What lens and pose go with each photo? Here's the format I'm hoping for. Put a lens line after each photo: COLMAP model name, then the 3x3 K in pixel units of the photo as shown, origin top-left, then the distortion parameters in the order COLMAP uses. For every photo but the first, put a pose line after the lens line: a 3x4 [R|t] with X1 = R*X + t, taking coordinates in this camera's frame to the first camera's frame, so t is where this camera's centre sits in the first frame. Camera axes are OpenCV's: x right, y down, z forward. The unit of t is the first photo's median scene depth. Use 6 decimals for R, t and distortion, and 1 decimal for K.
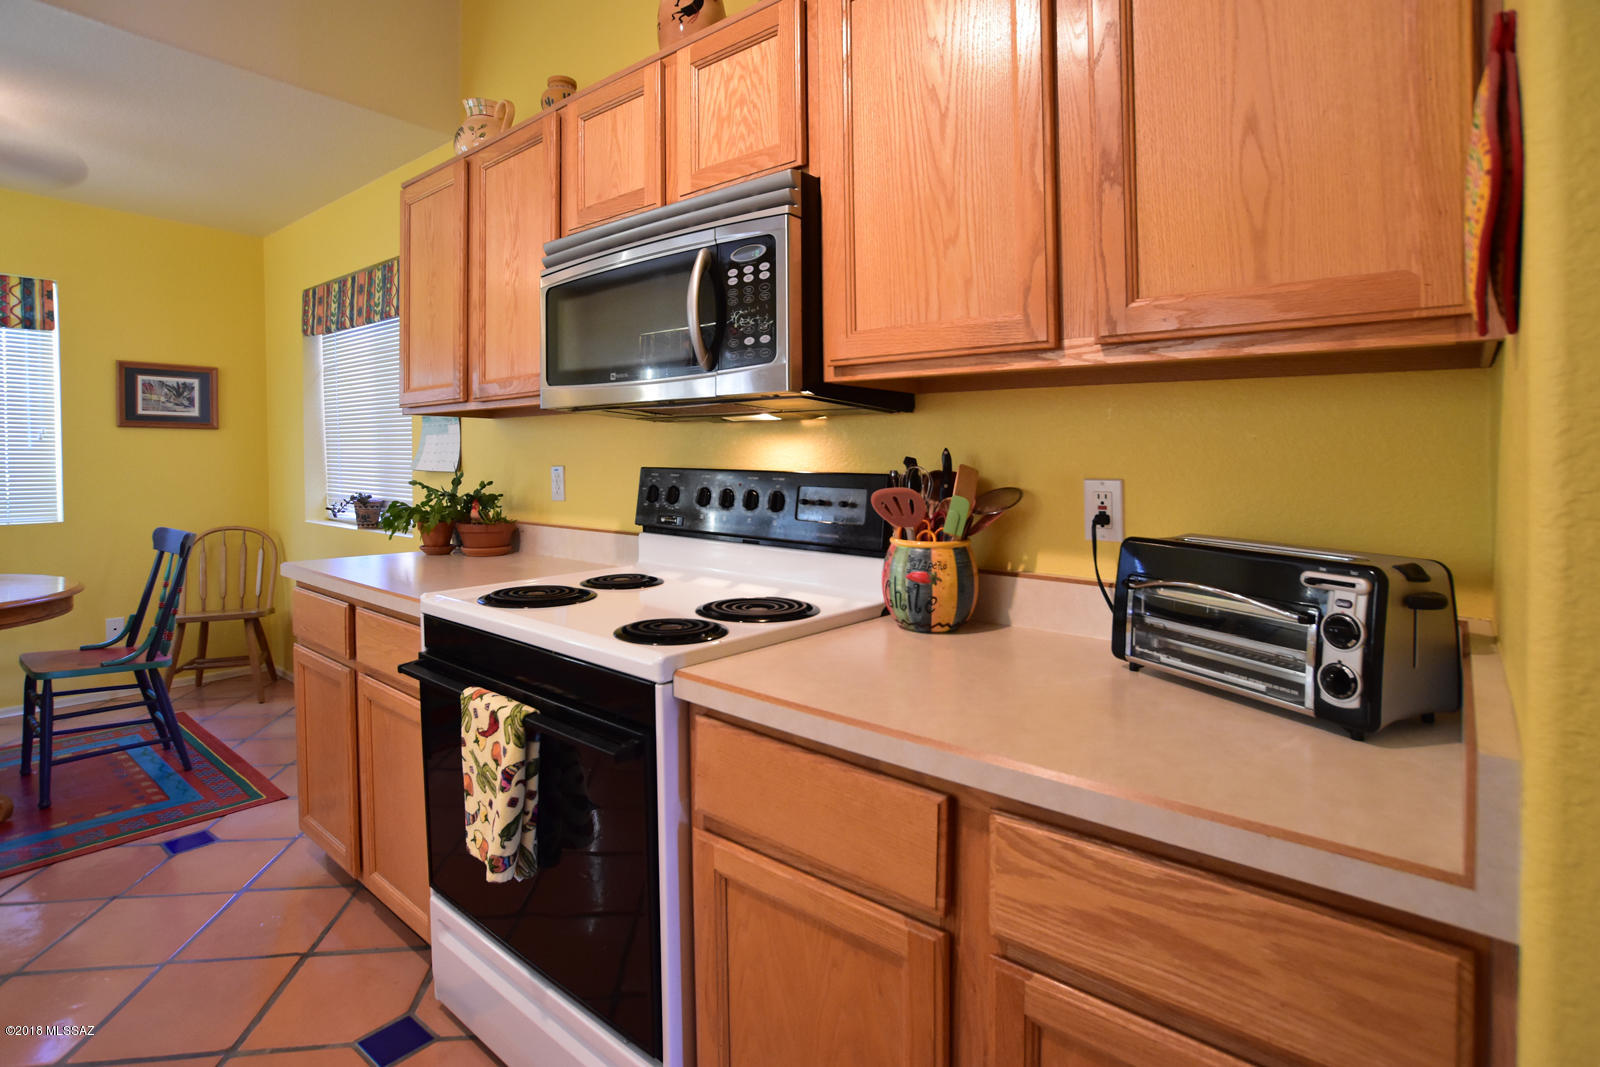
lens RADIAL K [[789.9, 0, 878.3], [0, 789.9, 469.0], [0, 0, 1]] dist [-0.069055, 0.022353]
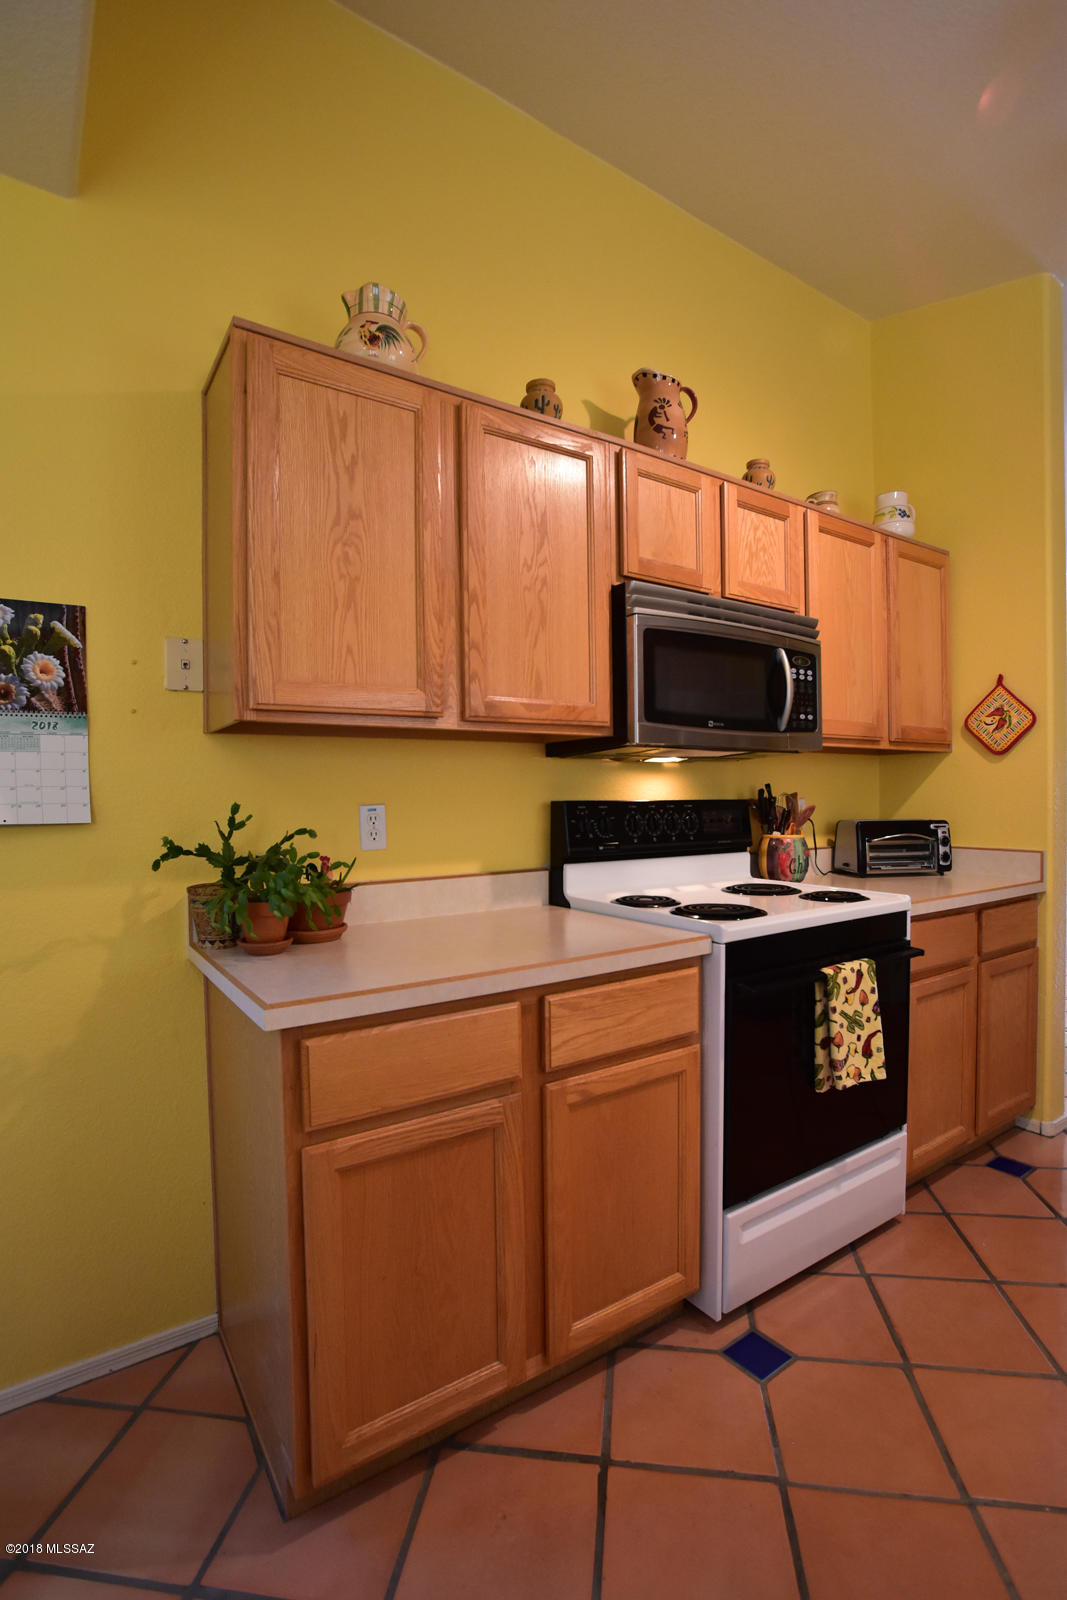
lens RADIAL K [[759.1, 0, 534.6], [0, 759.1, 825.1], [0, 0, 1]] dist [-0.052775, 0.020724]
pose [[0.319566, -0.038956, 0.946763, -1.504025], [0.029351, 0.999082, 0.031202, -0.004600], [-0.947109, 0.017818, 0.320416, 0.858812]]
